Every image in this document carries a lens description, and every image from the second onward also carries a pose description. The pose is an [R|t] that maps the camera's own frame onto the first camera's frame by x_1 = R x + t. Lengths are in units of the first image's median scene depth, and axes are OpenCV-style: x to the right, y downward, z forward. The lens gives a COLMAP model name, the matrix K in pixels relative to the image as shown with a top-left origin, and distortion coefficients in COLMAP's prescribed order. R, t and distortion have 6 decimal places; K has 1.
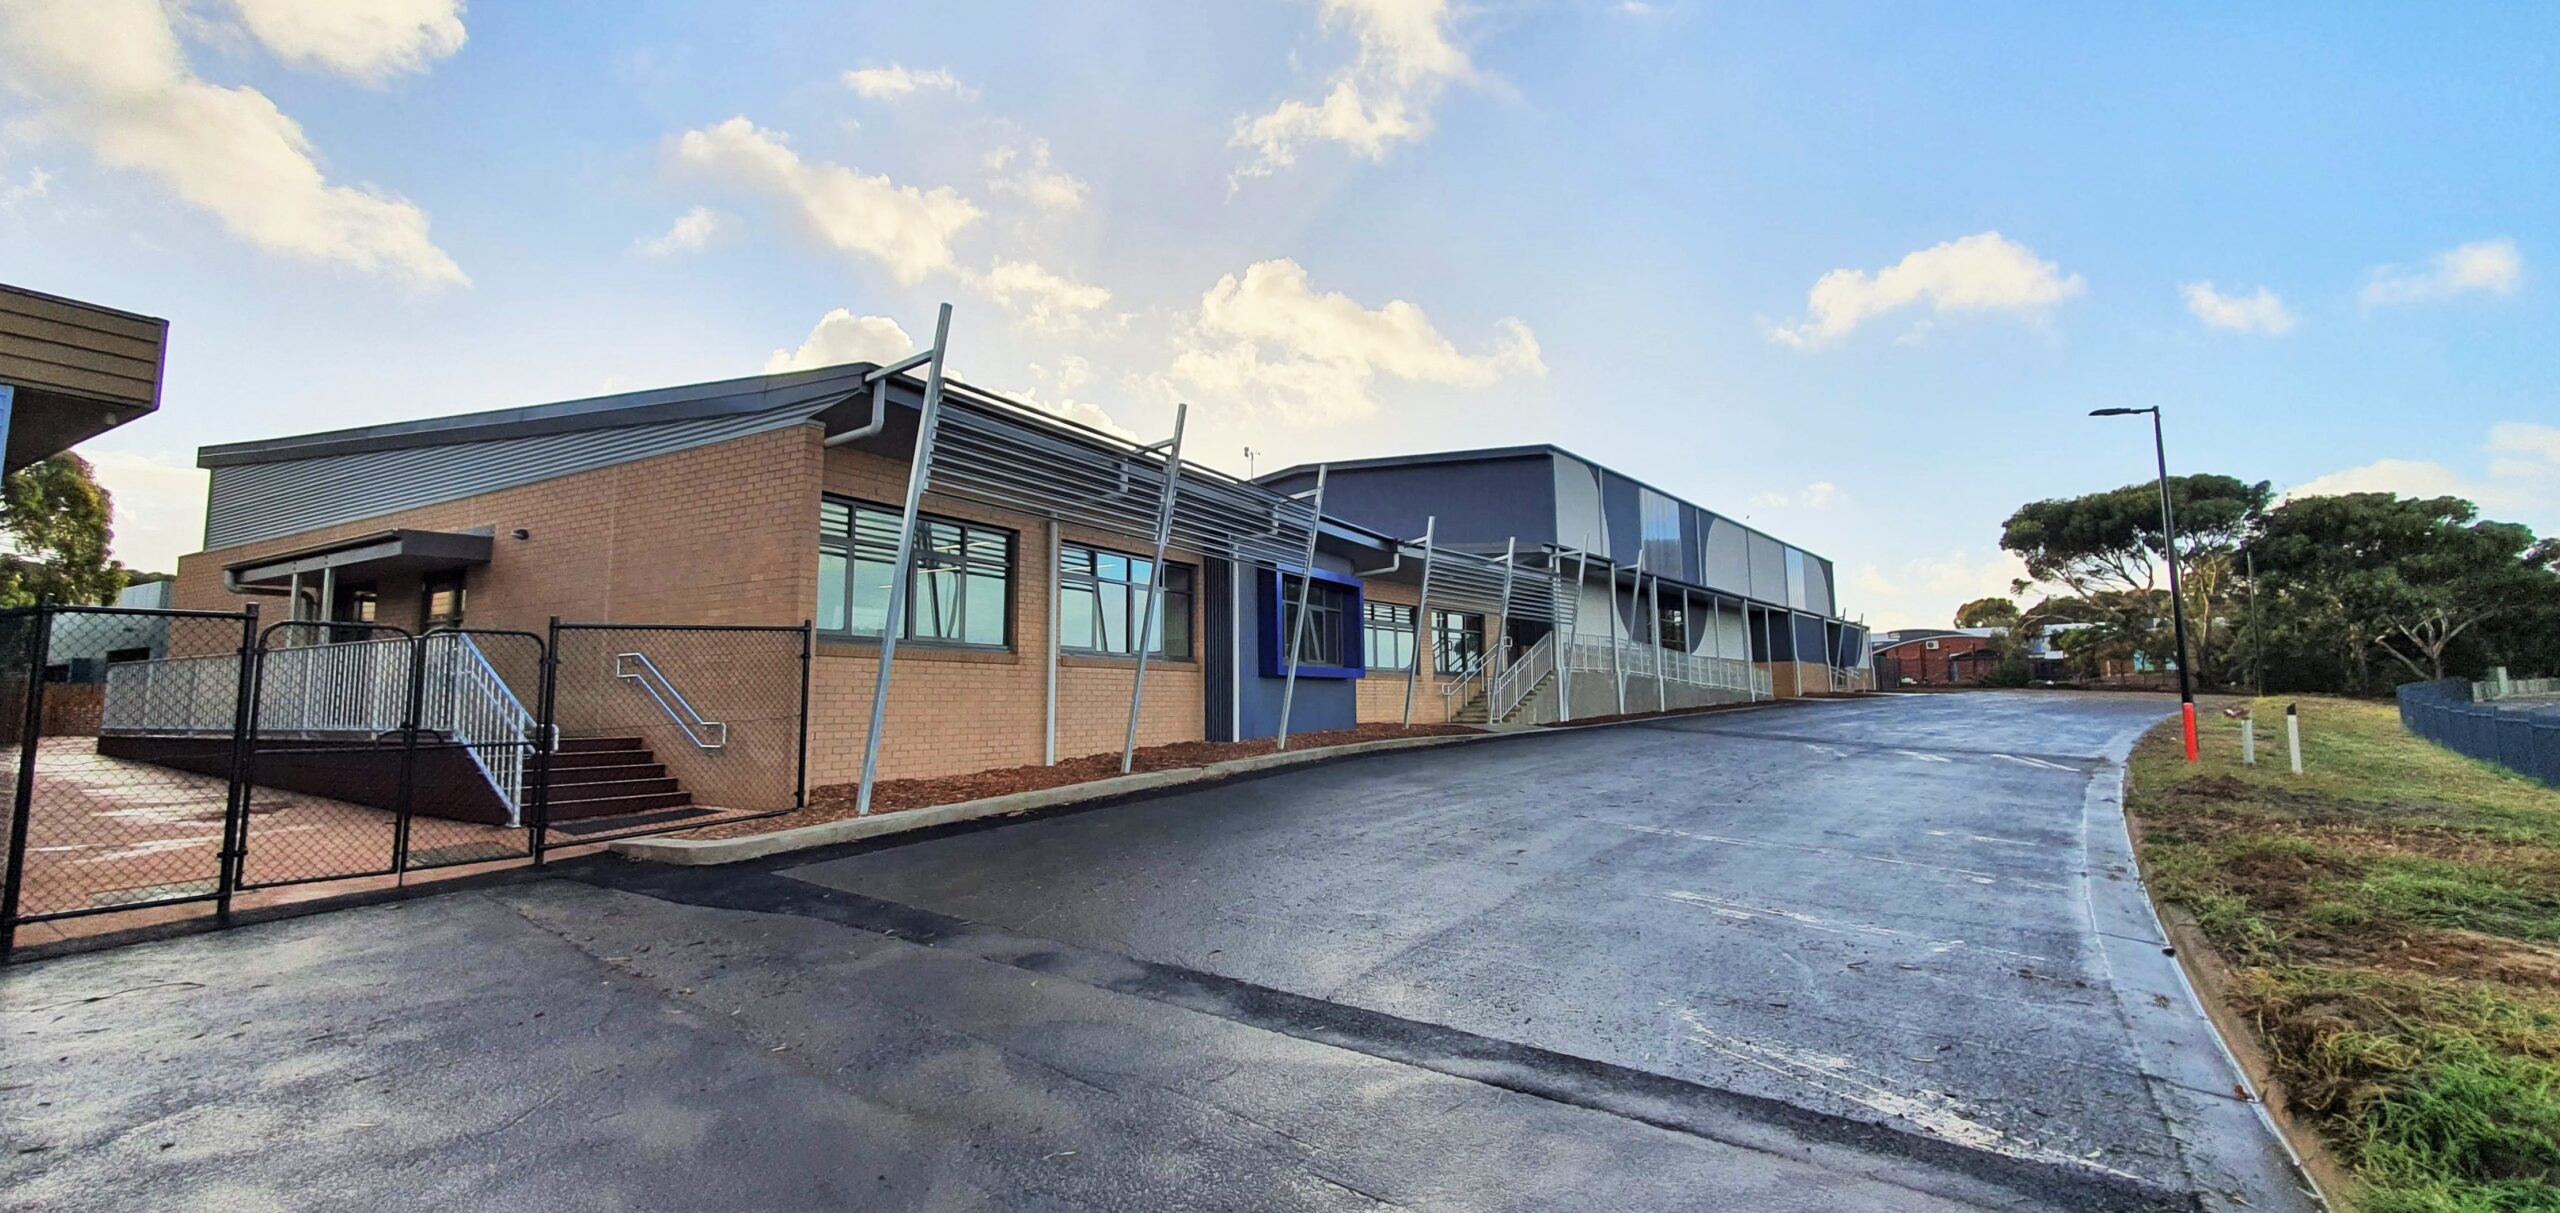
lens RADIAL K [[1029.3, 0, 1271.2], [0, 1029.3, 602.2], [0, 0, 1]] dist [0.003113, -0.001279]
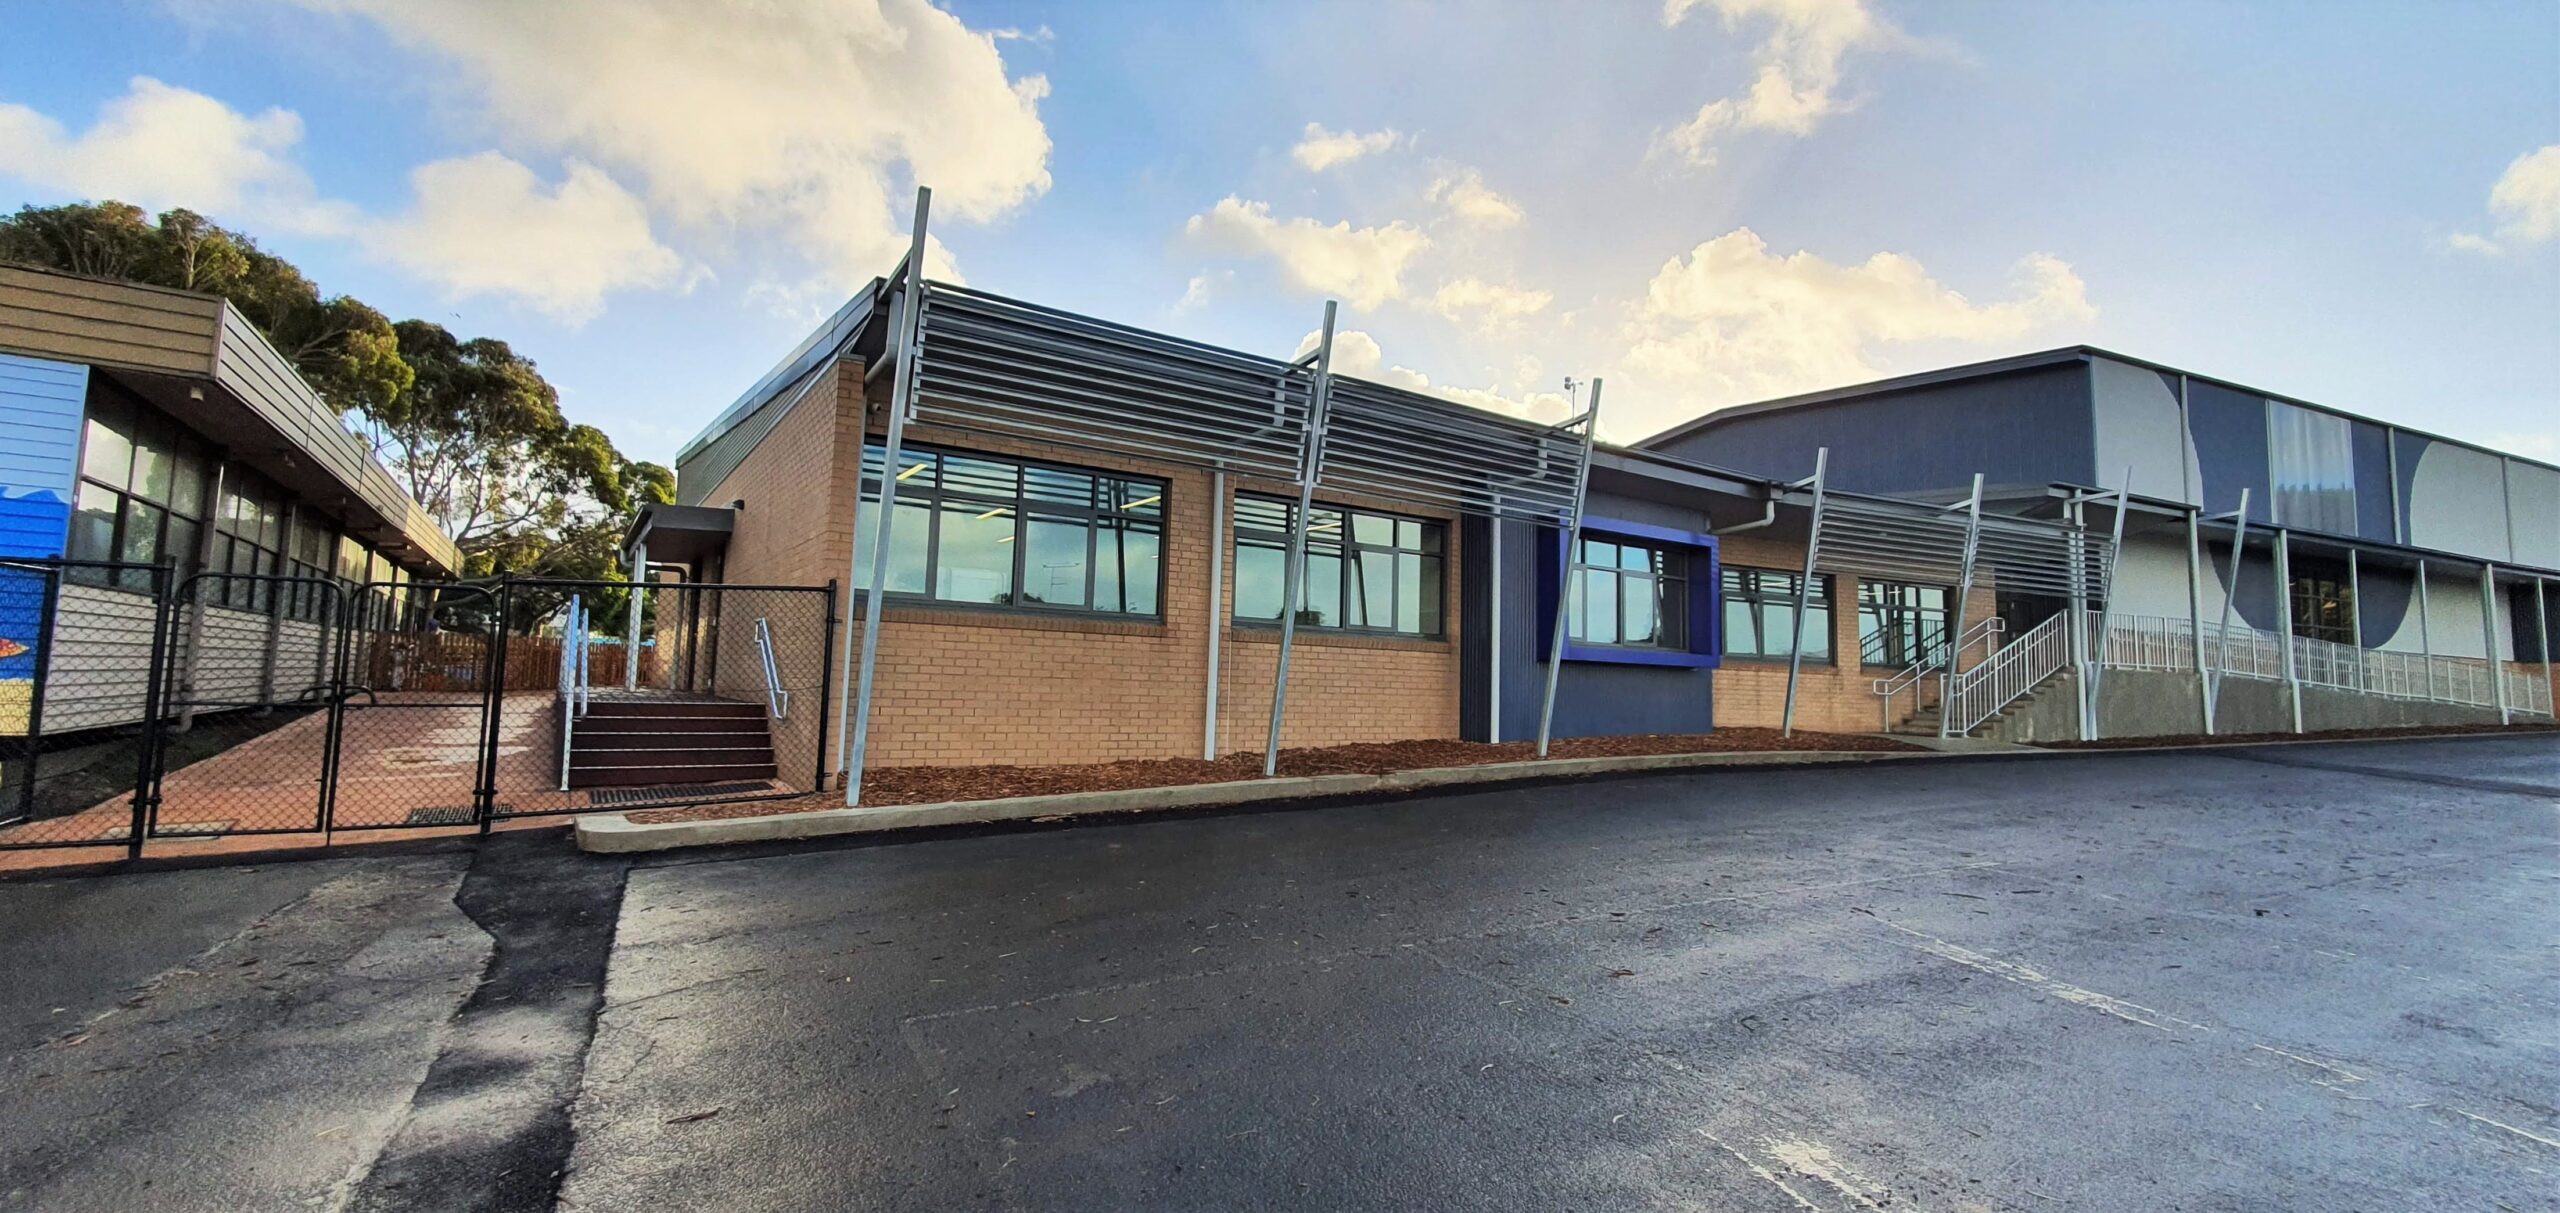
lens RADIAL K [[1029.3, 0, 1286.0], [0, 1029.3, 593.1], [0, 0, 1]] dist [0.003113, -0.001279]
pose [[0.896623, -0.005075, -0.442765, 0.164637], [0.007532, 0.999964, 0.003792, 0.016137], [0.442730, -0.006735, 0.896630, 0.215947]]
